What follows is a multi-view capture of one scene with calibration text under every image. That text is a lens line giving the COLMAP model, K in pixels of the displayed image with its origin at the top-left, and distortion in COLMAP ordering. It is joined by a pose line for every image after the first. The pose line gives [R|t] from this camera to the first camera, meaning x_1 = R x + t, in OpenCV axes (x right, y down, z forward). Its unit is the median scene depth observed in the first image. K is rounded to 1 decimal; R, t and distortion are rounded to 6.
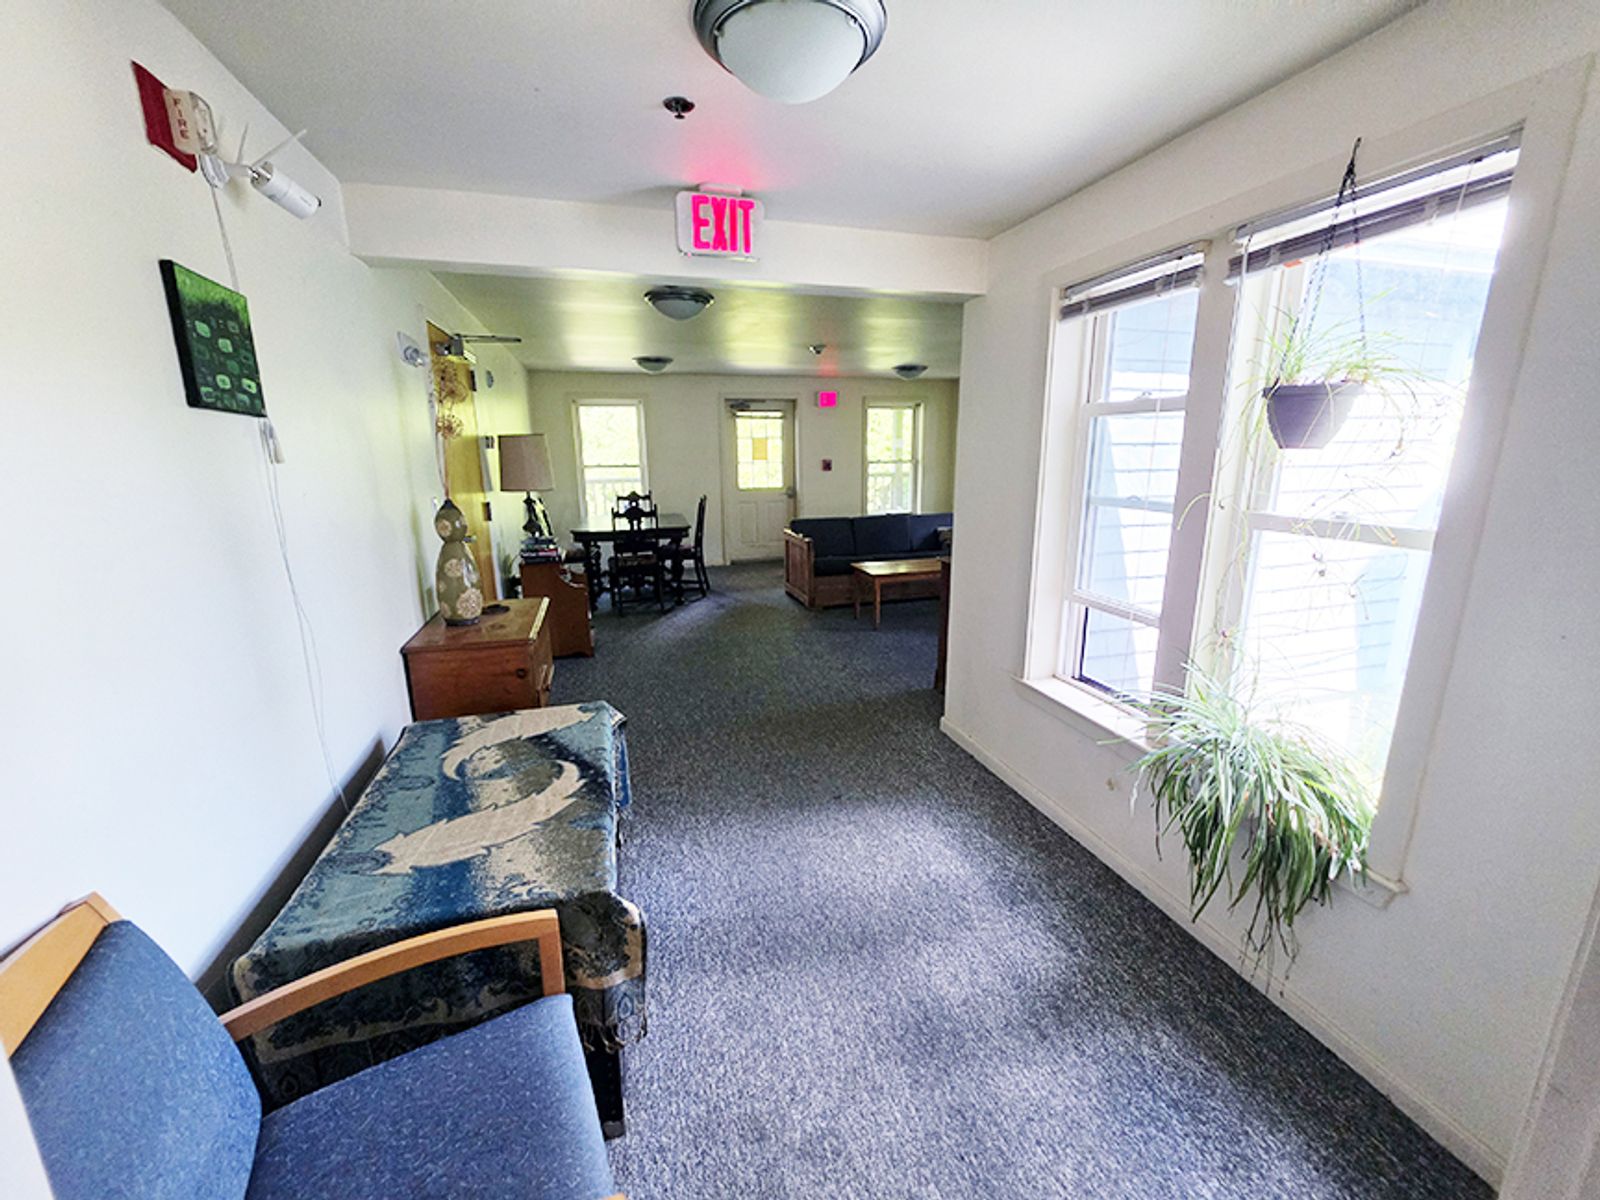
lens RADIAL K [[643.7, 0, 808.4], [0, 643.7, 595.6], [0, 0, 1]] dist [-0.001370, -0.000011]
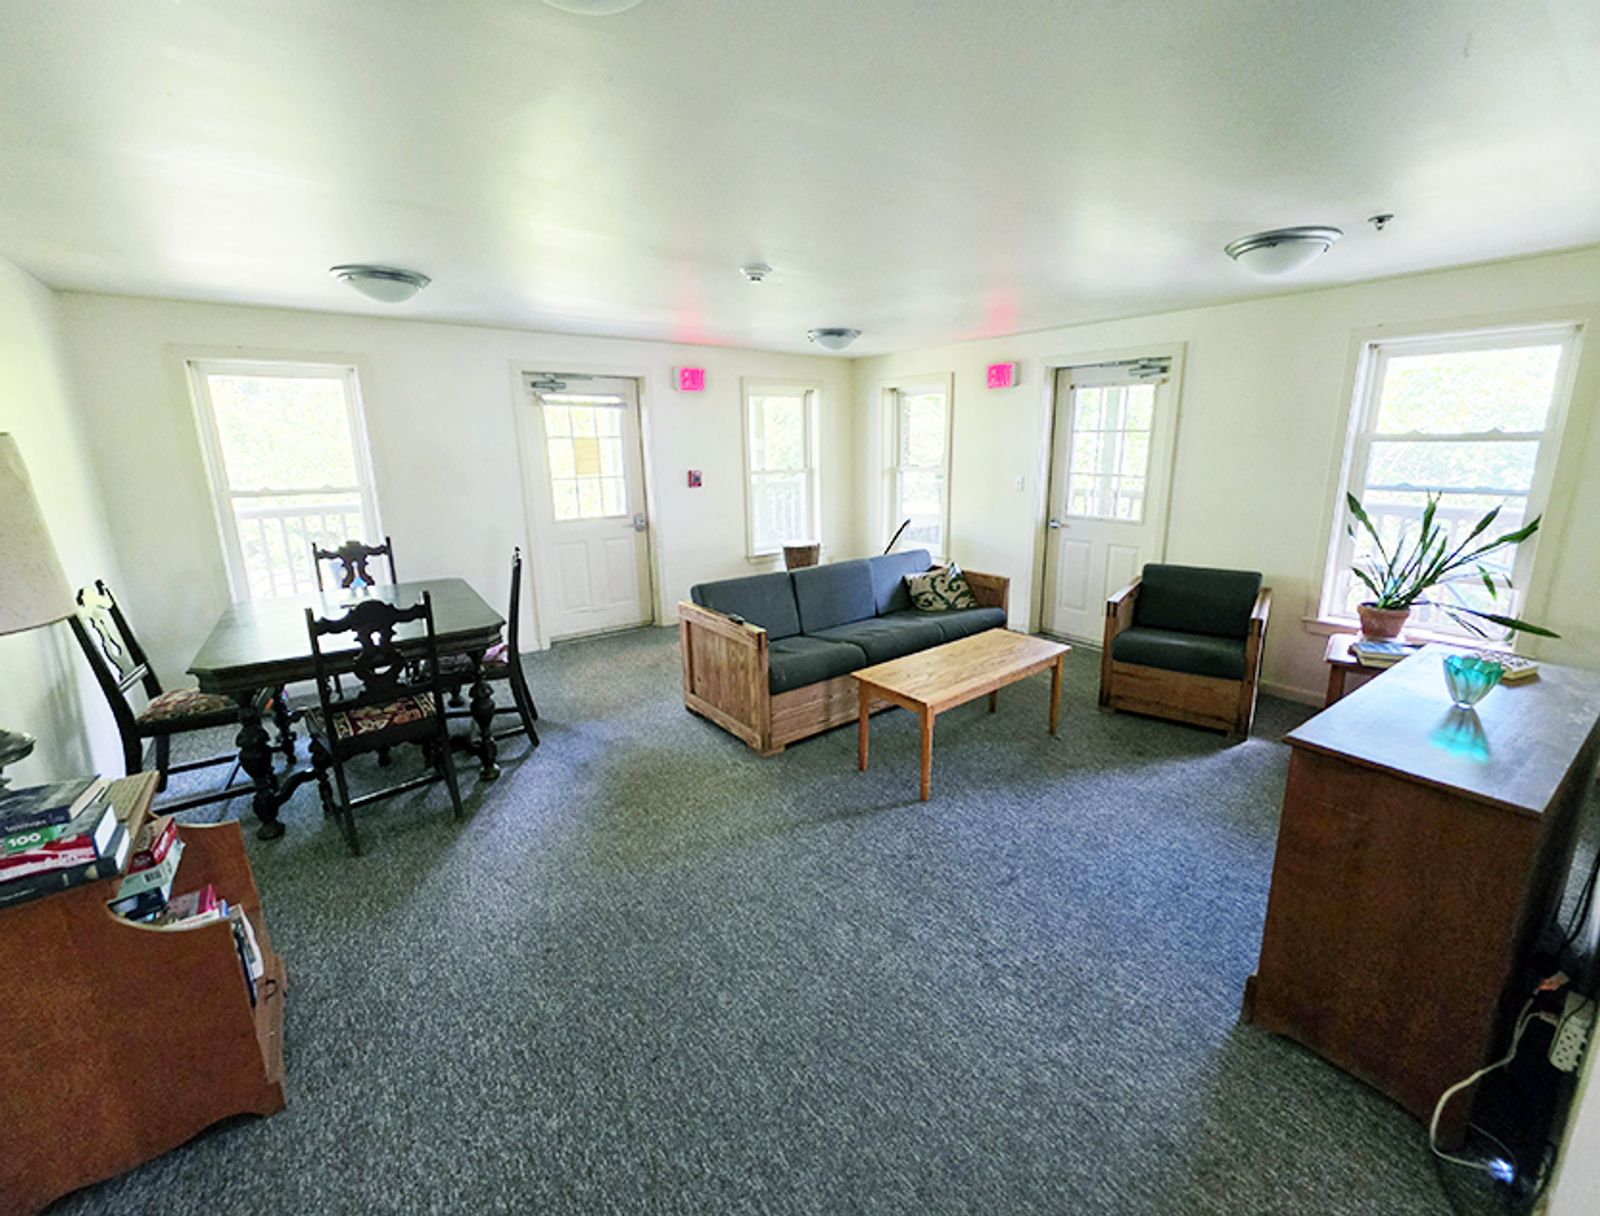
lens RADIAL K [[673.6, 0, 828.6], [0, 673.6, 591.9], [0, 0, 1]] dist [0.001006, 0.000122]
pose [[0.932030, -0.078996, 0.353666, -0.117630], [0.083367, 0.996515, 0.002883, -0.097222], [-0.352661, 0.026797, 0.935367, 0.385422]]
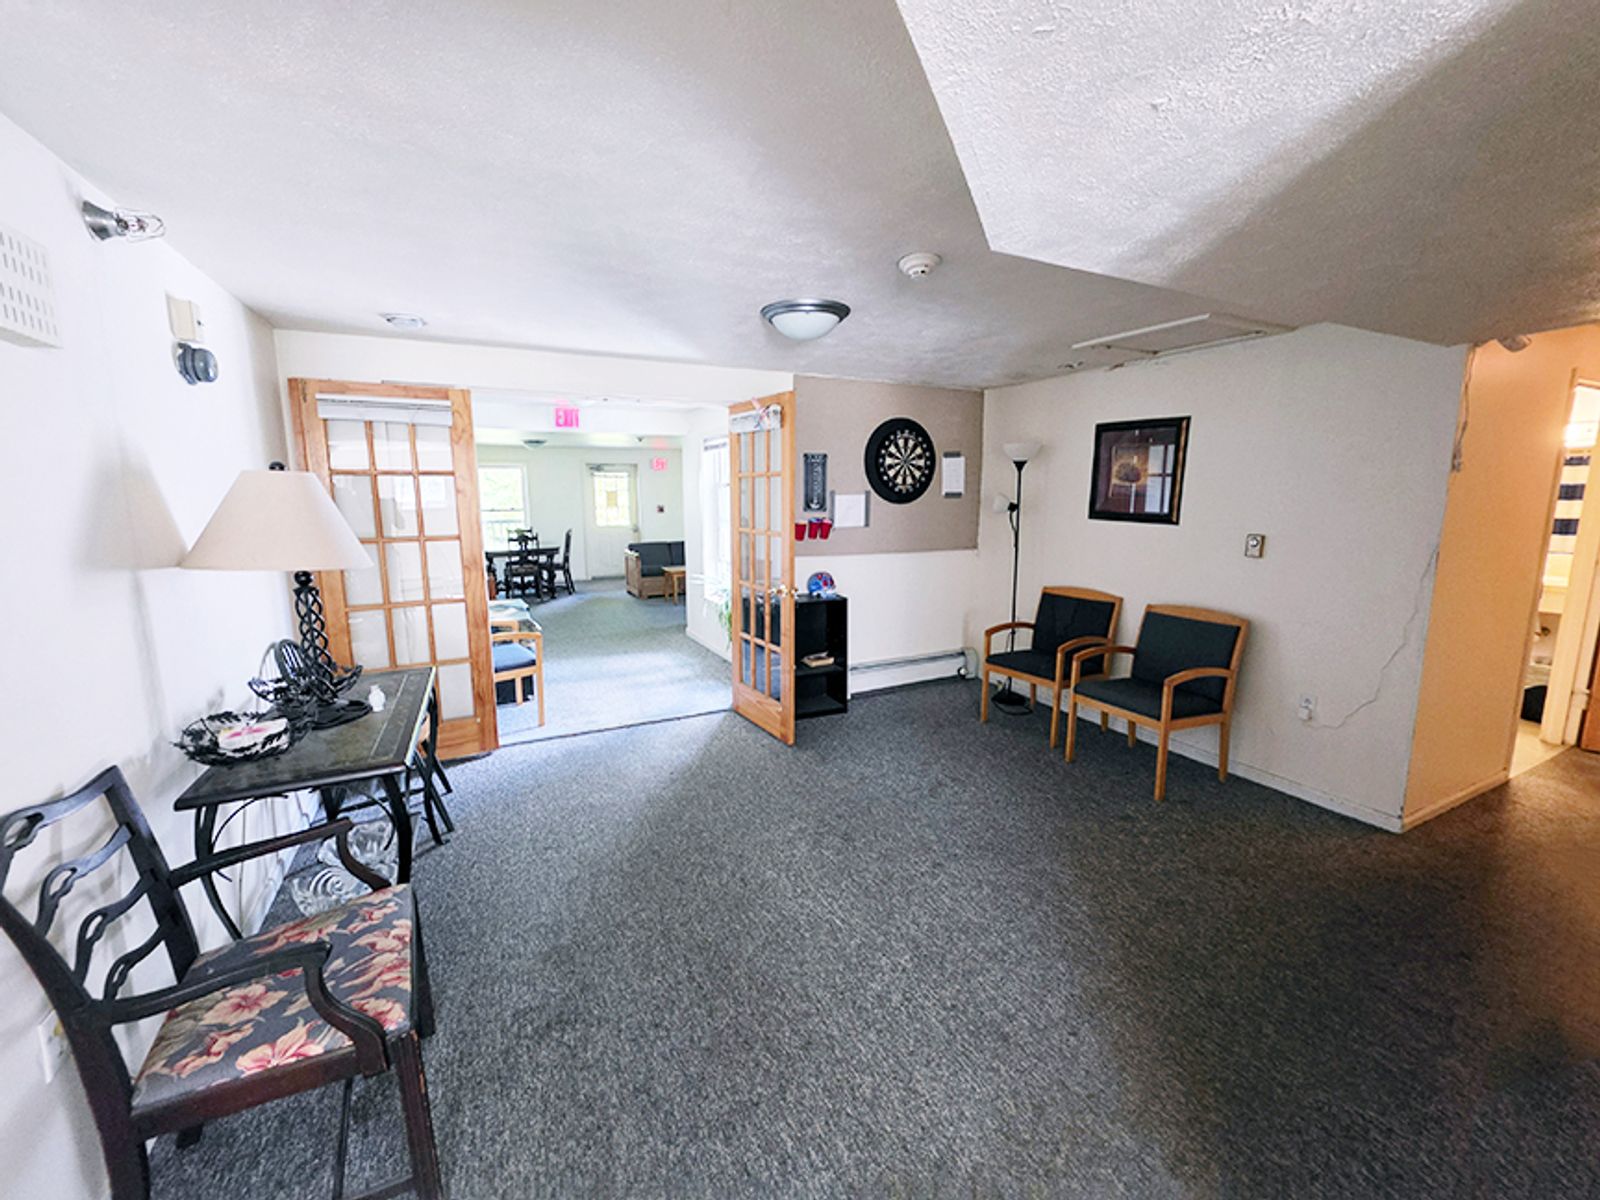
lens RADIAL K [[643.7, 0, 796.3], [0, 643.7, 596.2], [0, 0, 1]] dist [-0.001370, -0.000011]
pose [[0.986632, -0.024815, 0.161063, 0.110746], [0.036004, 0.997108, -0.066931, 0.117339], [-0.158936, 0.071835, 0.984672, -0.539454]]
